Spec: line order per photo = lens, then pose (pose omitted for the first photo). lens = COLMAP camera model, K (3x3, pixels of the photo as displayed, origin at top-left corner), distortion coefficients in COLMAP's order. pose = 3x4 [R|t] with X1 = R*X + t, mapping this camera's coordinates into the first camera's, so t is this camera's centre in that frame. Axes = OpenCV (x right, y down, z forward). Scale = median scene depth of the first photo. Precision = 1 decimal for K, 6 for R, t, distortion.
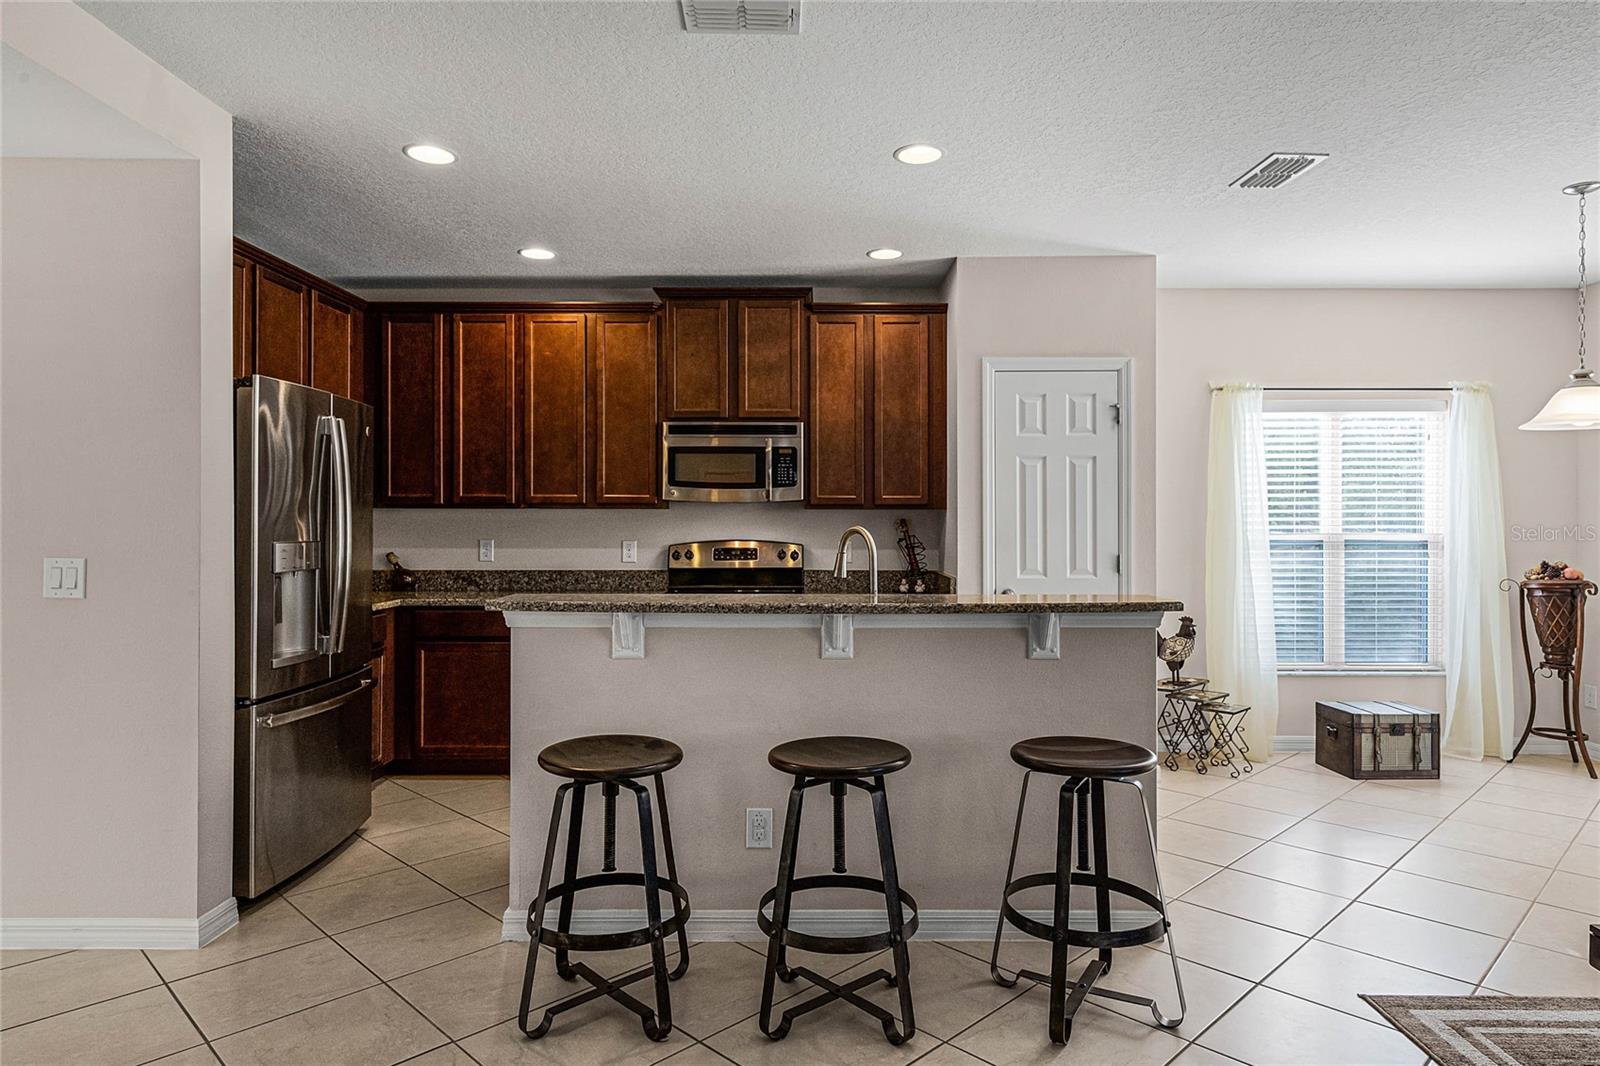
lens RADIAL K [[963.1, 0, 801.2], [0, 963.1, 517.8], [0, 0, 1]] dist [0.006277, -0.000445]
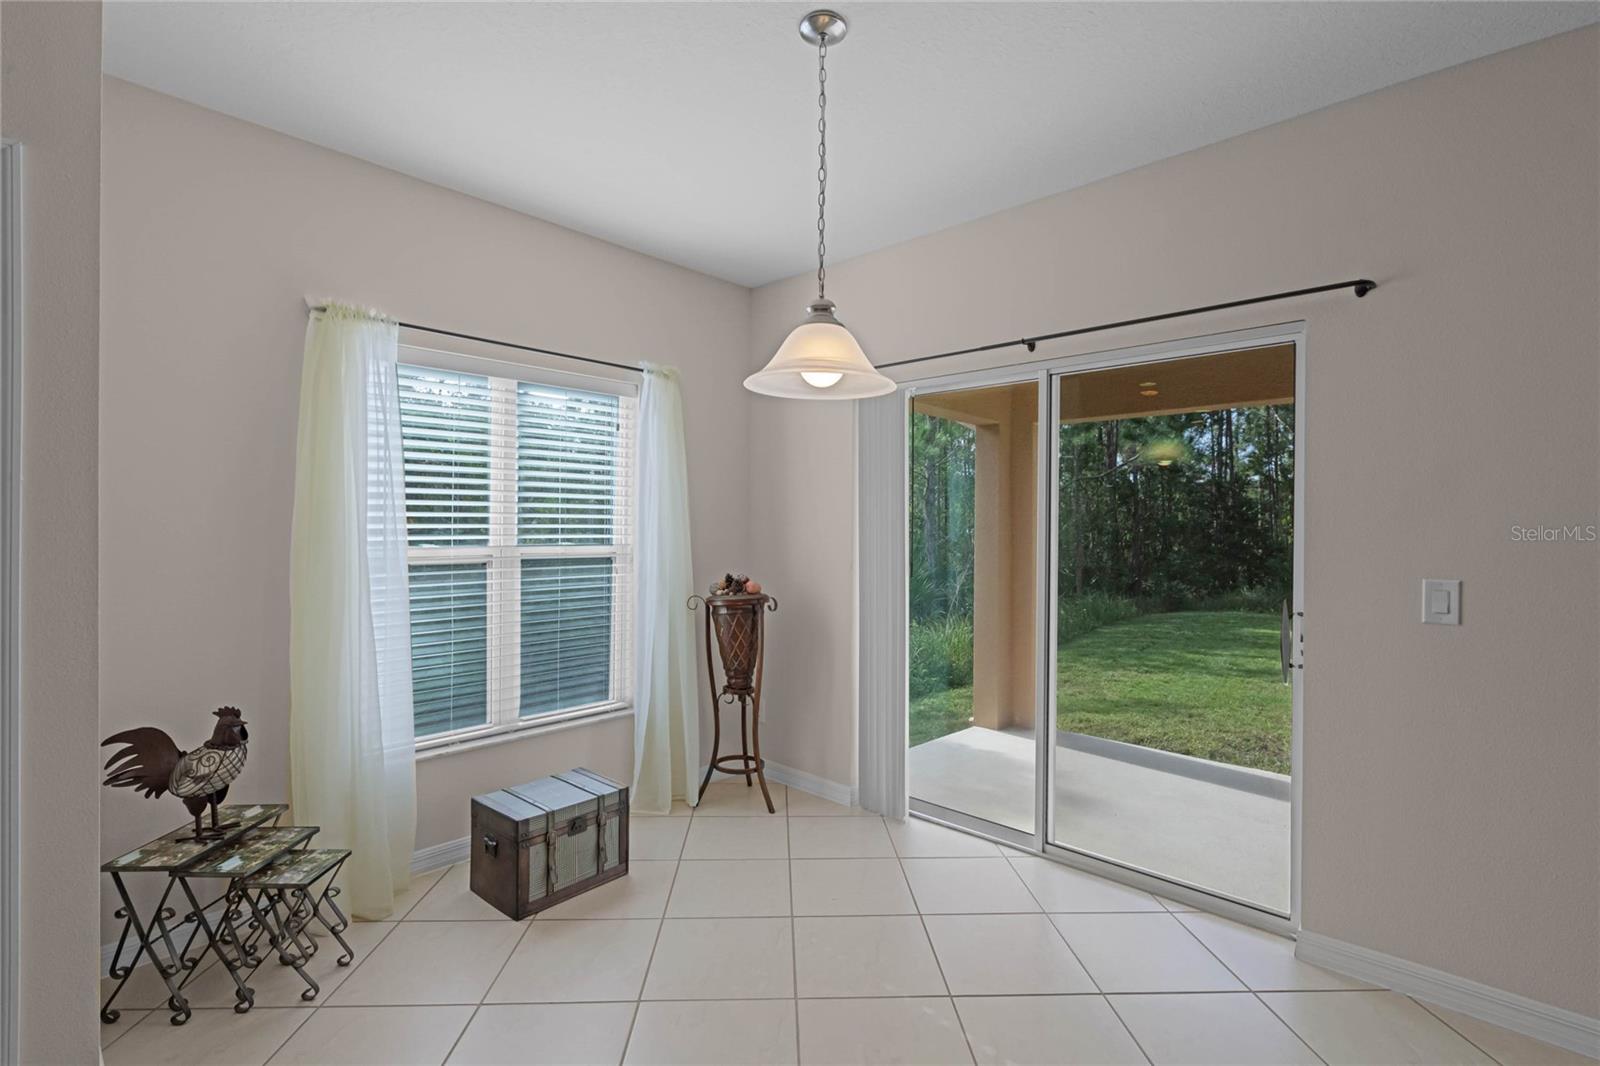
lens RADIAL K [[729.2, 0, 796.9], [0, 729.2, 528.2], [0, 0, 1]] dist [-0.004189, 0.003102]
pose [[0.683797, 0.002346, 0.729668, 0.320762], [-0.007052, 0.999969, 0.003393, -0.000496], [-0.729638, -0.007465, 0.683793, 0.494323]]
